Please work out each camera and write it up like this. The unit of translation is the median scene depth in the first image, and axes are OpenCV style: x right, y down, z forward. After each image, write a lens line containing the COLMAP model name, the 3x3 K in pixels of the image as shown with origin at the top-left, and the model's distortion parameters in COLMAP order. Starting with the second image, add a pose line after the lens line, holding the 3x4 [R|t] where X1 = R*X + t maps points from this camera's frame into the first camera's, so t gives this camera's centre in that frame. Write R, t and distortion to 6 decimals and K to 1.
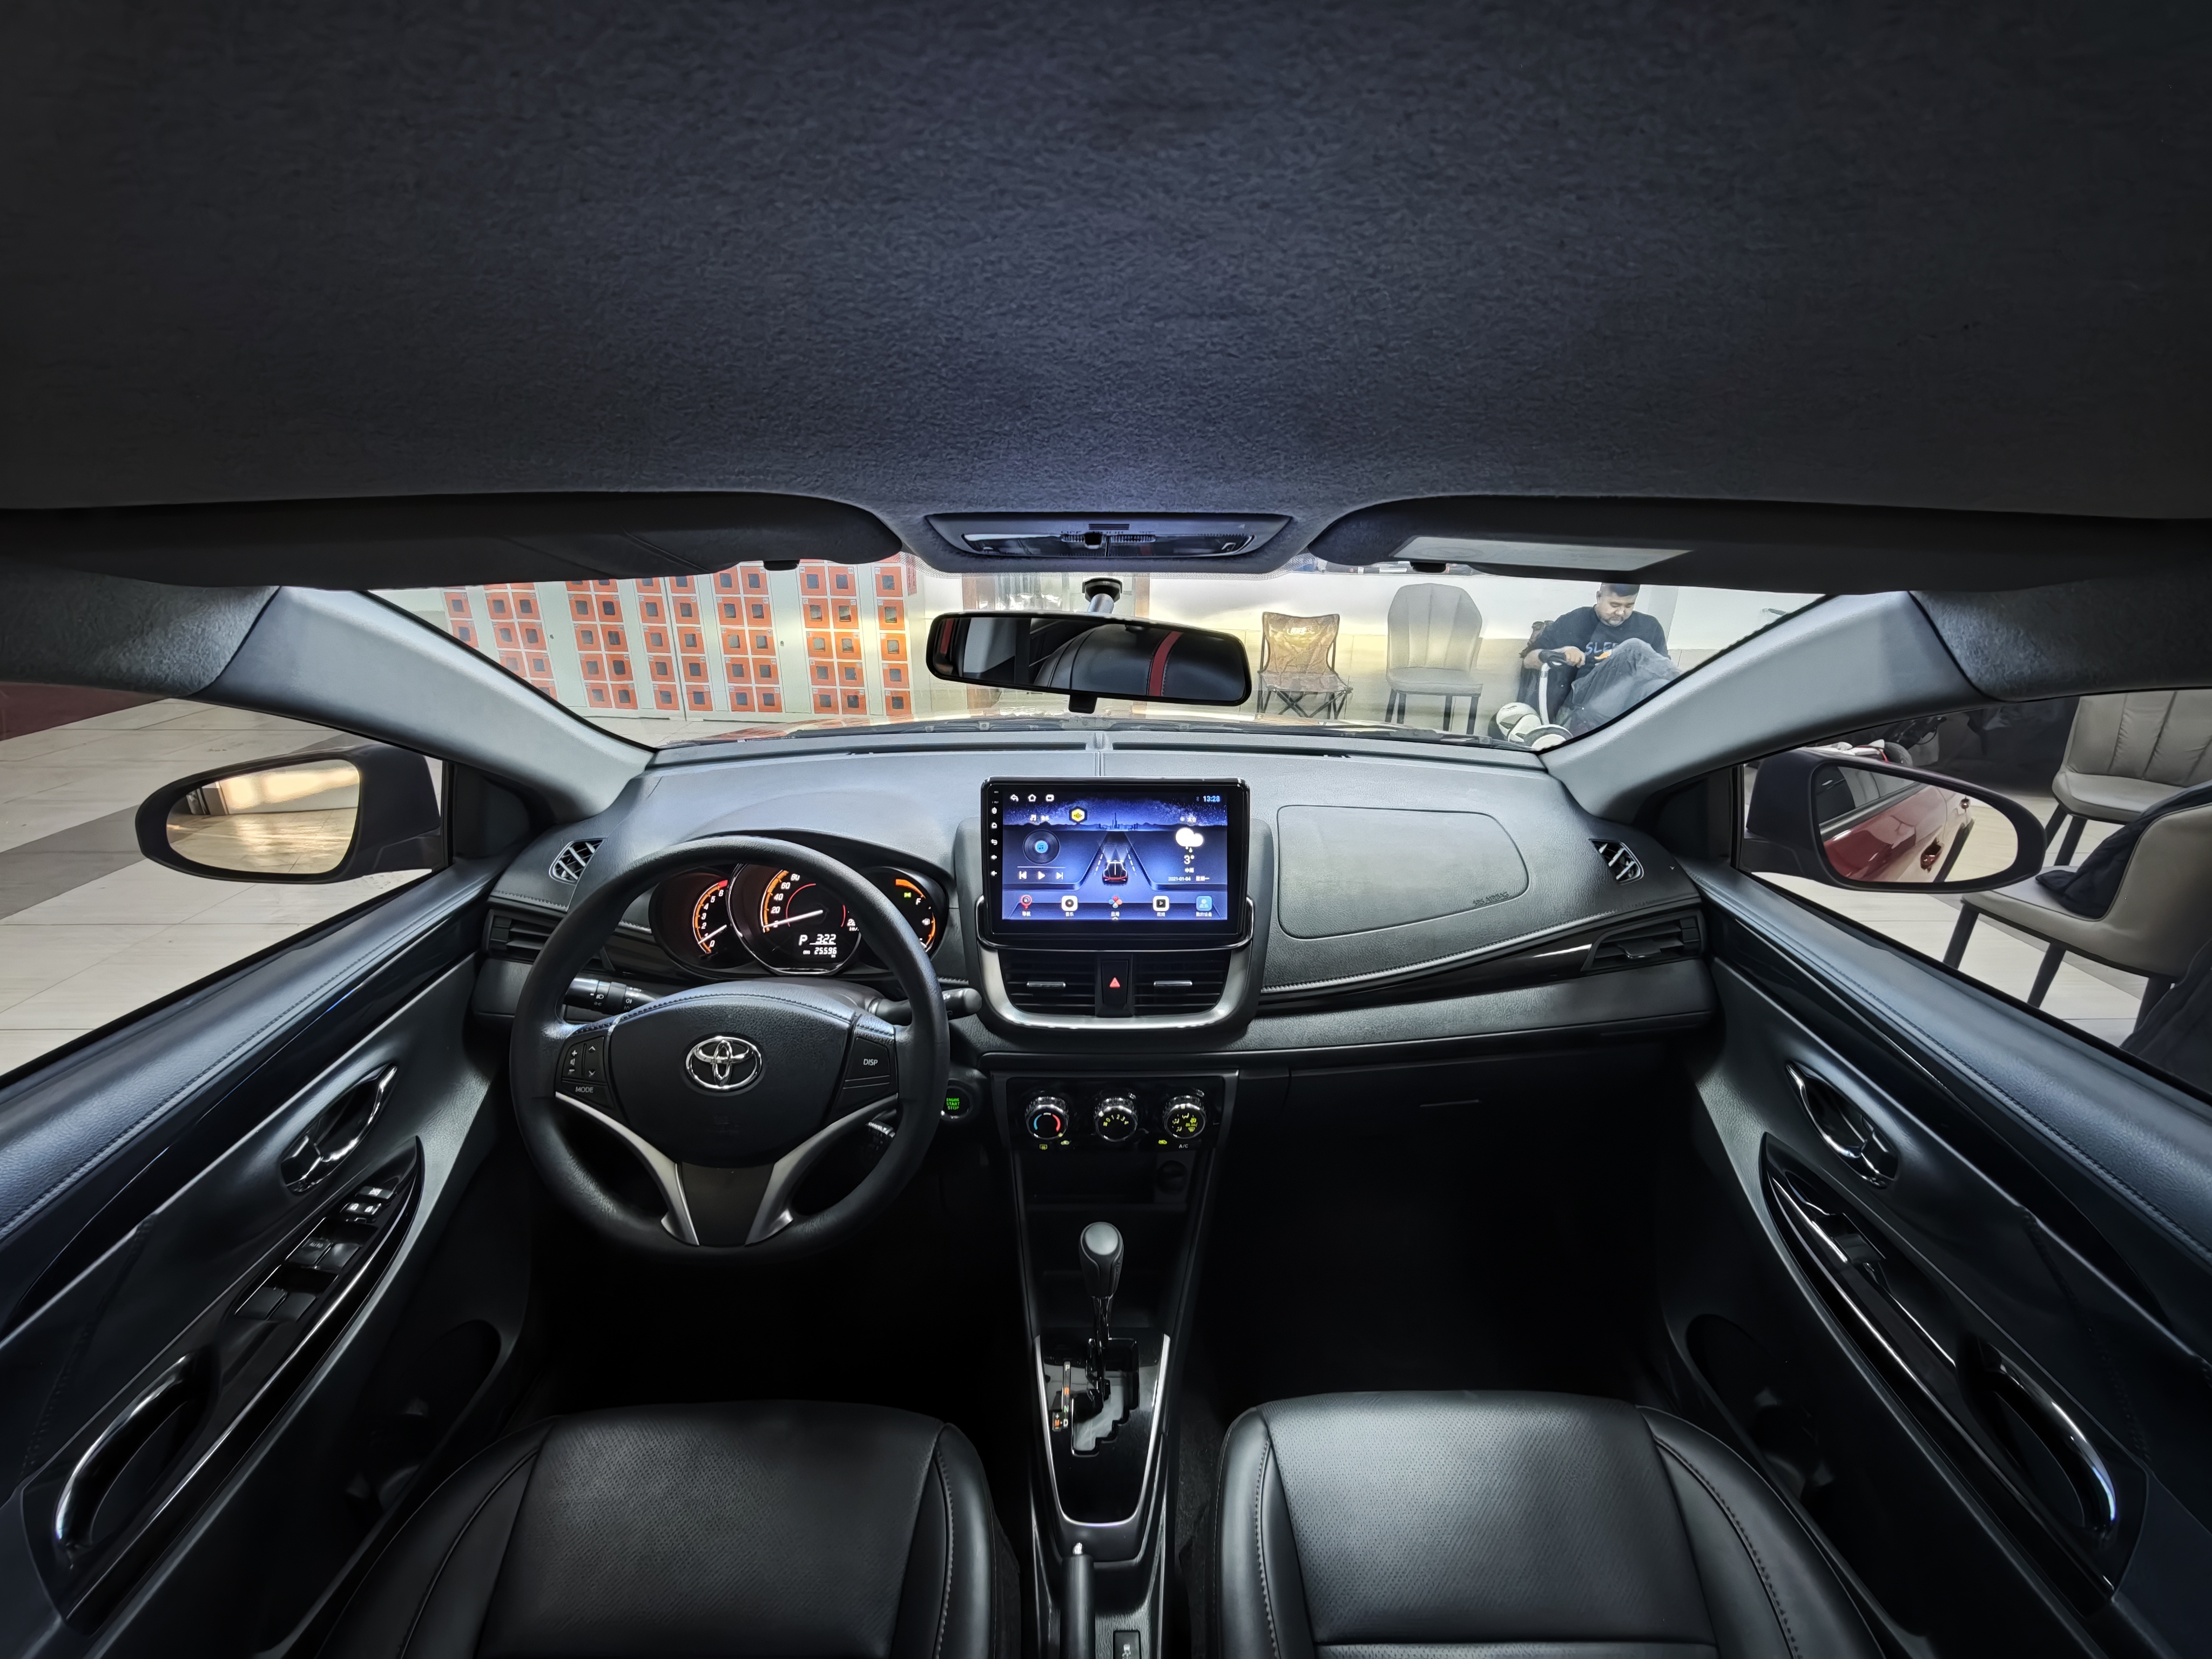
lens RADIAL K [[893.2, 0, 1106.0], [0, 893.2, 829.5], [0, 0, 1]] dist [-0.018378, -0.000104]
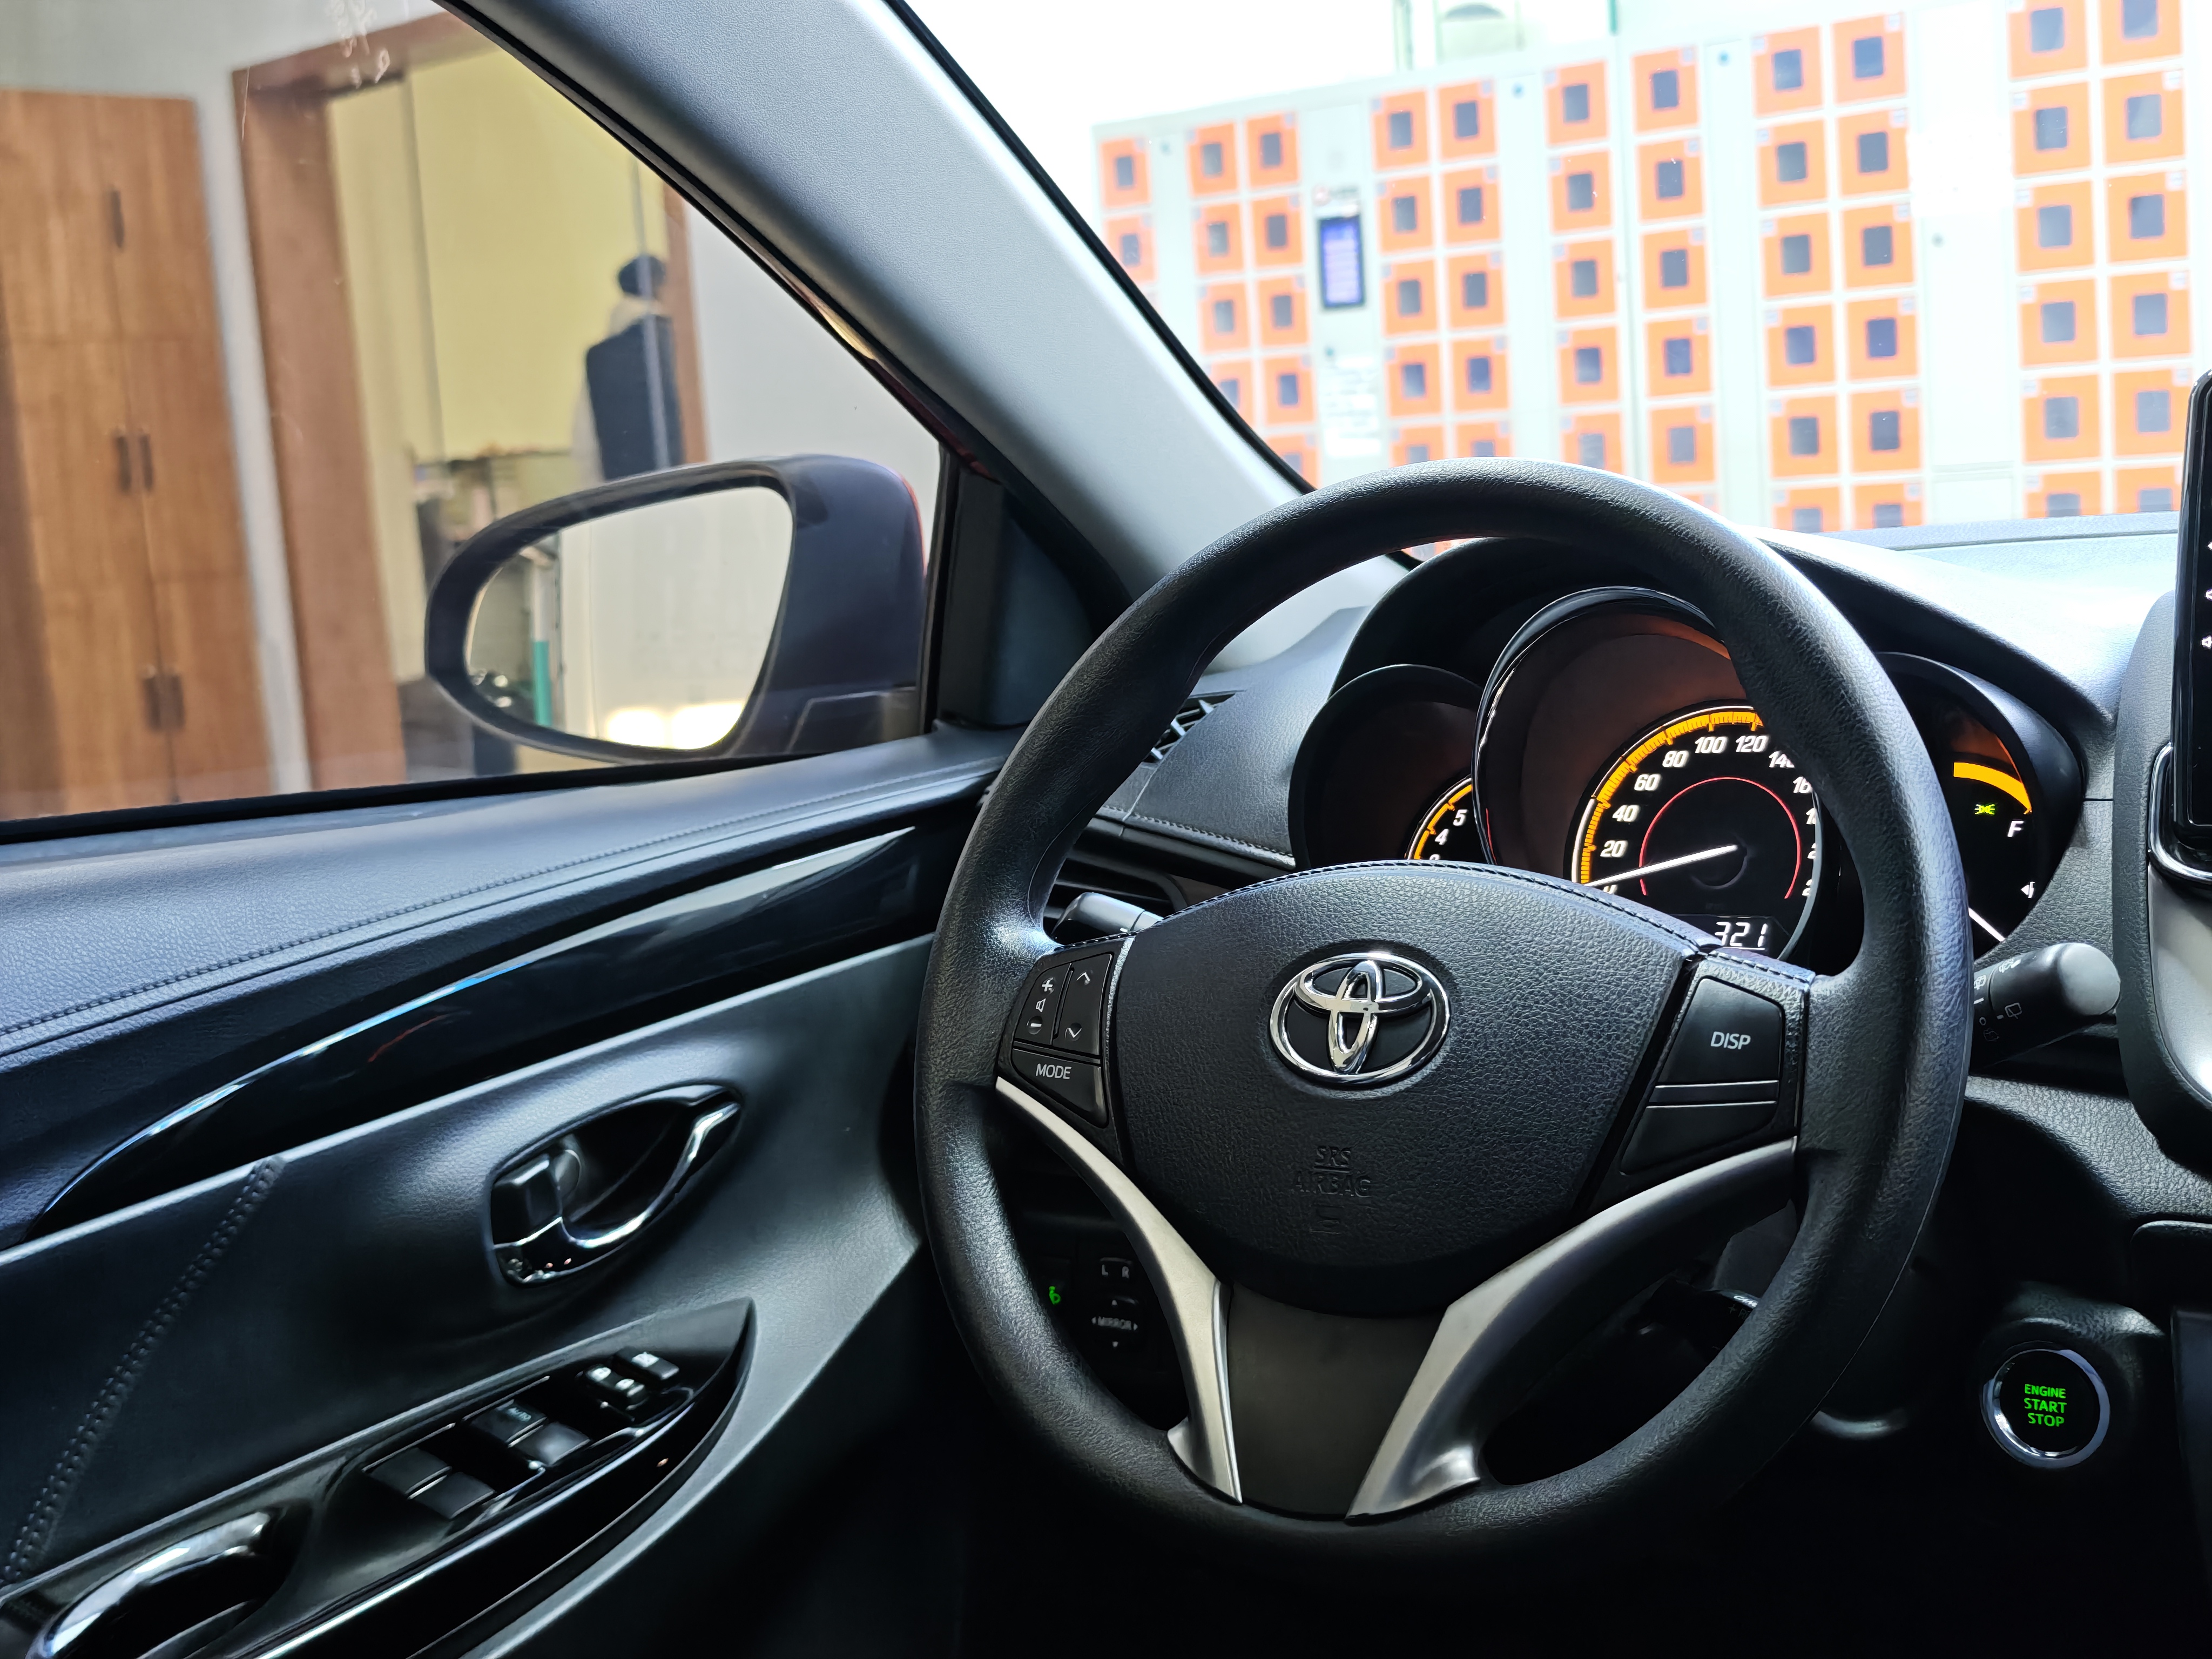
lens RADIAL K [[3021.6, 0, 1106.0], [0, 3021.6, 829.5], [0, 0, 1]] dist [0.059681, -0.074679]
pose [[0.793043, -0.007944, -0.609114, 0.228678], [-0.133105, 0.973493, -0.185994, 0.376664], [0.594446, 0.228578, 0.770964, -0.058289]]
